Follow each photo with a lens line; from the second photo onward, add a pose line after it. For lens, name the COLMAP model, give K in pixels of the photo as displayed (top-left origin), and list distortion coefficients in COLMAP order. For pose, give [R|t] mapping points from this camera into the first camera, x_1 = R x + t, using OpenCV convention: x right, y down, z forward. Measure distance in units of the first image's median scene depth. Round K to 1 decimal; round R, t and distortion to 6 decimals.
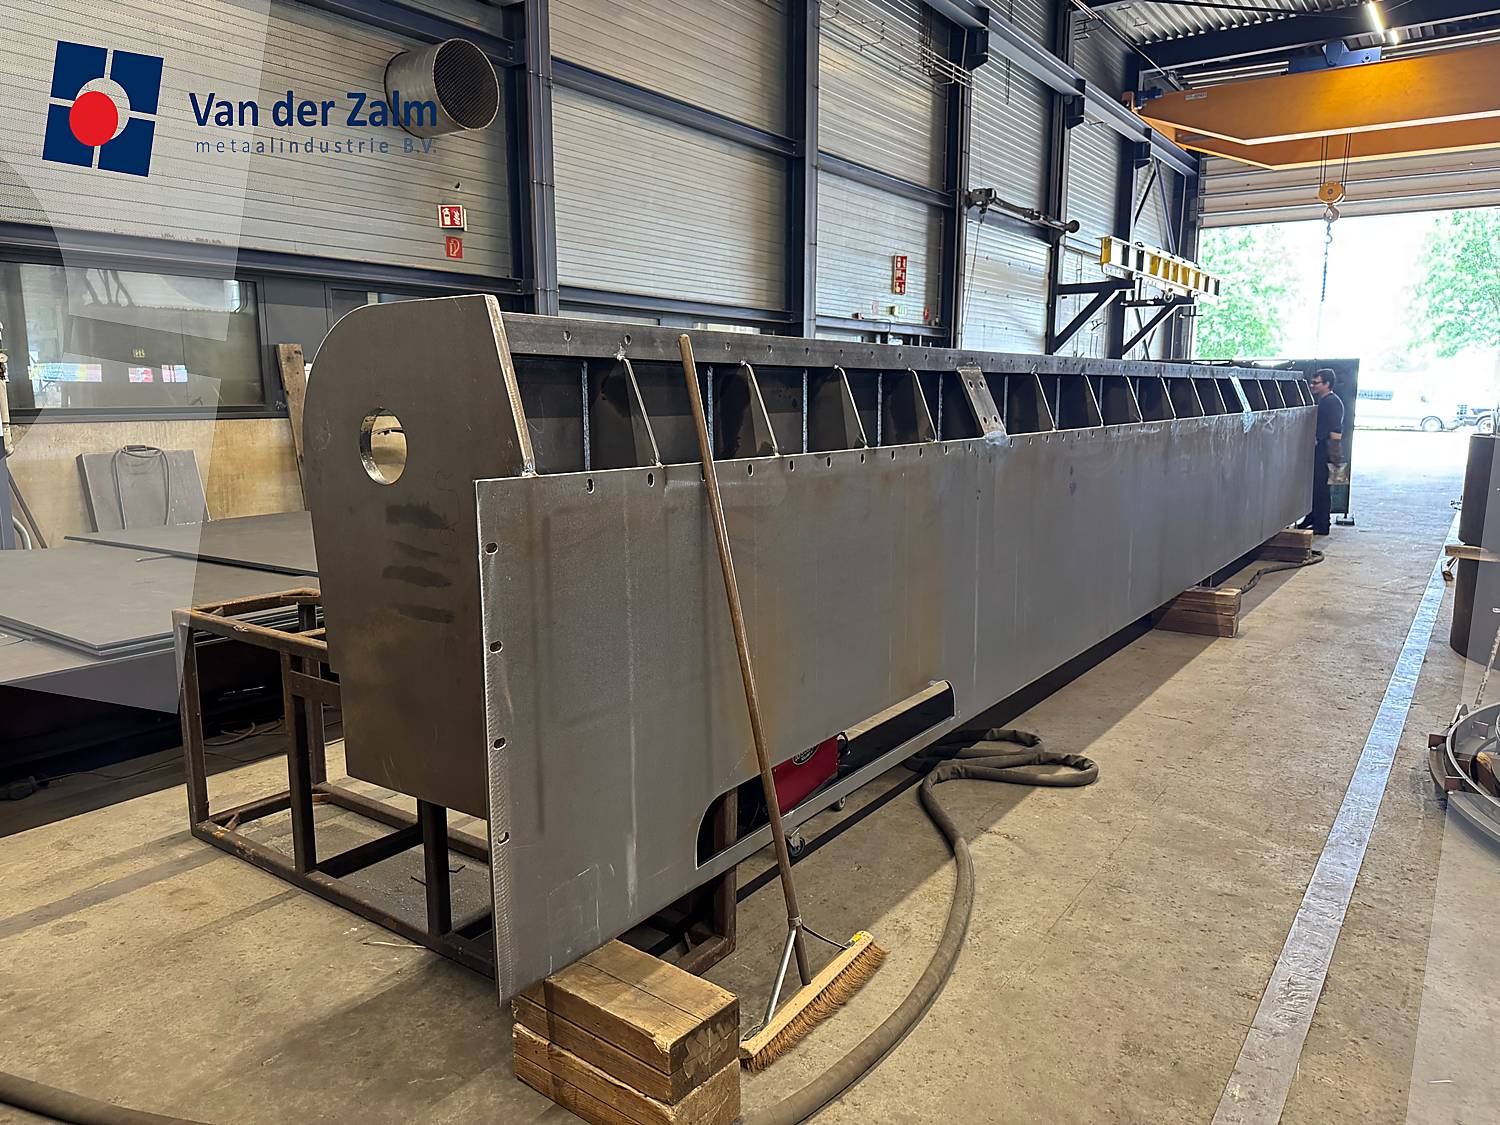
lens RADIAL K [[1061.6, 0, 754.1], [0, 1061.6, 562.4], [0, 0, 1]] dist [0.009672, -0.002092]
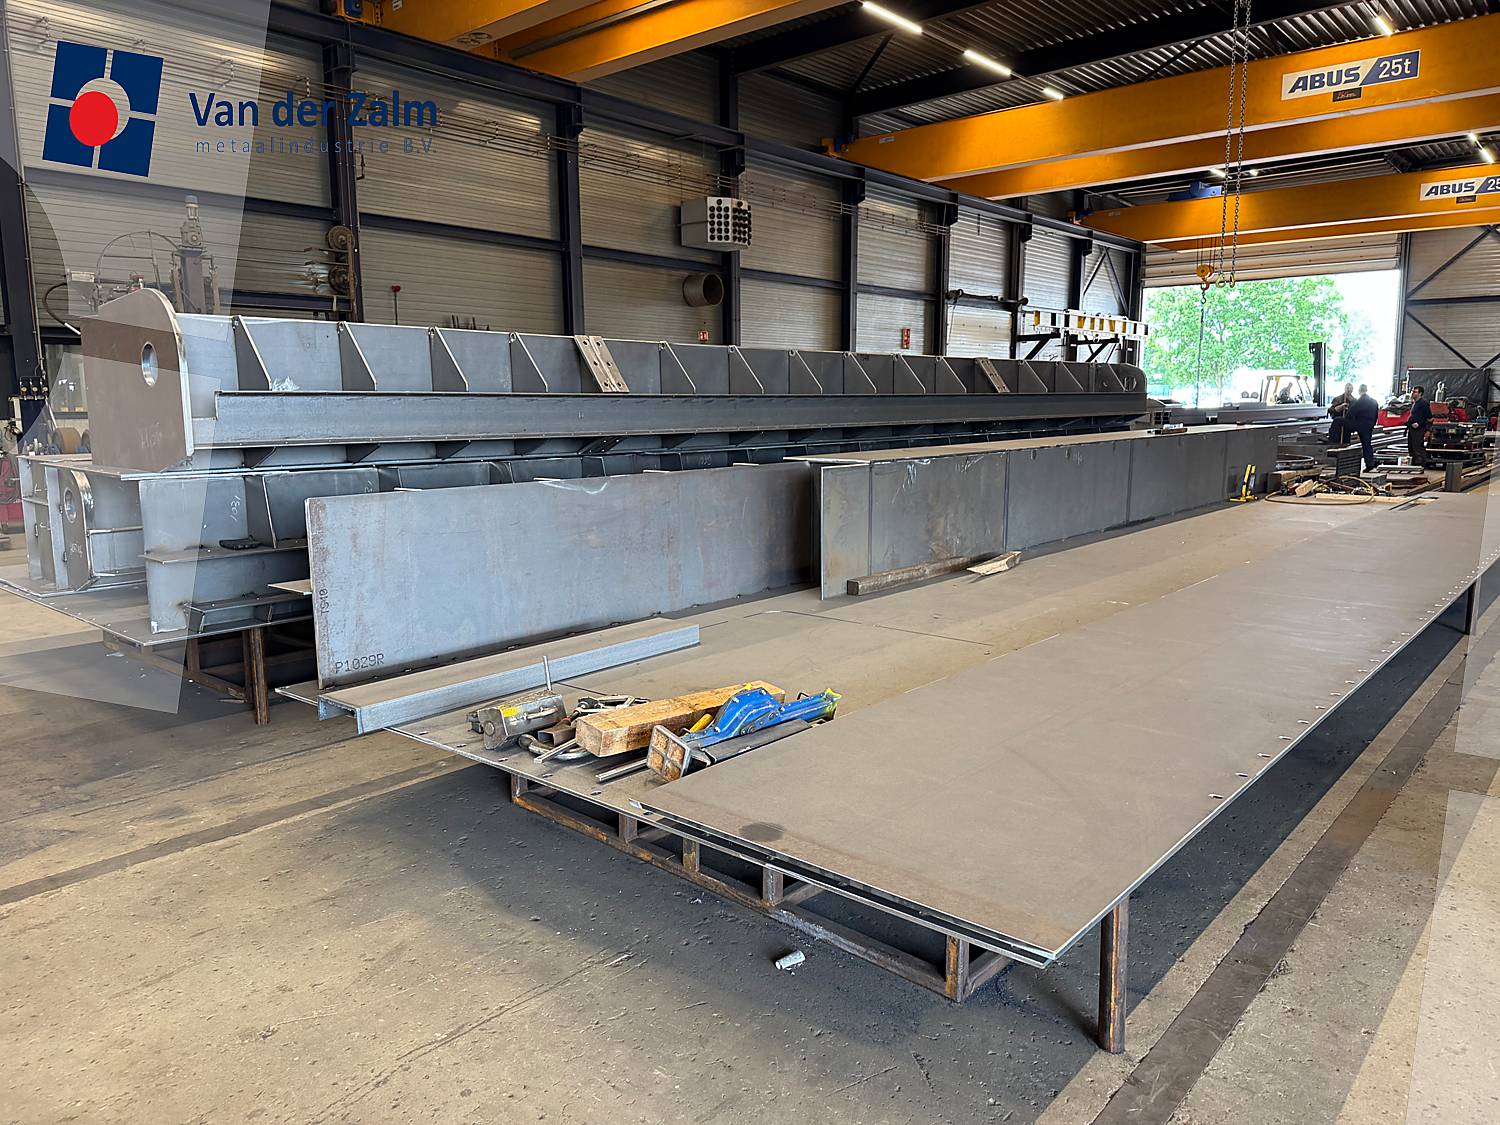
lens RADIAL K [[1061.6, 0, 750.8], [0, 1061.6, 565.9], [0, 0, 1]] dist [0.009672, -0.002092]
pose [[0.993902, 0.007046, -0.110045, 0.068963], [-0.007822, 0.999947, -0.006627, 0.143558], [0.109993, 0.007448, 0.993904, -0.872372]]
